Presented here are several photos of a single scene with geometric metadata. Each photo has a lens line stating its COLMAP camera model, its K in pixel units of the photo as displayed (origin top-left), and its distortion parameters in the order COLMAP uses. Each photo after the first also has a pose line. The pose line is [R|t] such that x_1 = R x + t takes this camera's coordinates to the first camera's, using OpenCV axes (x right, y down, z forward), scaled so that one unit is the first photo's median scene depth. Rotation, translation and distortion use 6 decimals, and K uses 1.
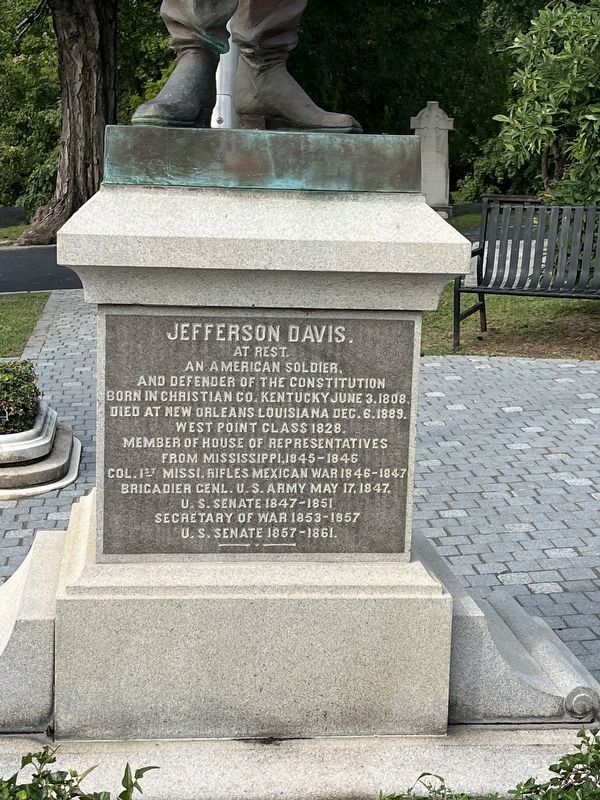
lens RADIAL K [[1437.1, 0, 299.4], [0, 1437.1, 398.3], [0, 0, 1]] dist [0.191865, 0.000000]
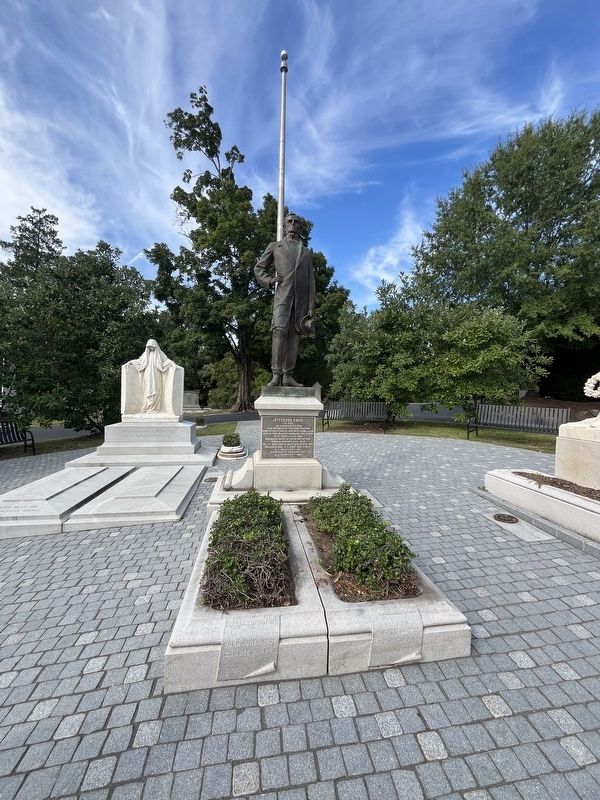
lens RADIAL K [[321.1, 0, 301.6], [0, 321.1, 398.1], [0, 0, 1]] dist [-0.000182, 0.000000]
pose [[0.999178, -0.007042, 0.039928, -0.024475], [0.012995, 0.988469, -0.150866, 0.062275], [-0.038405, 0.151261, 0.987748, -0.306769]]
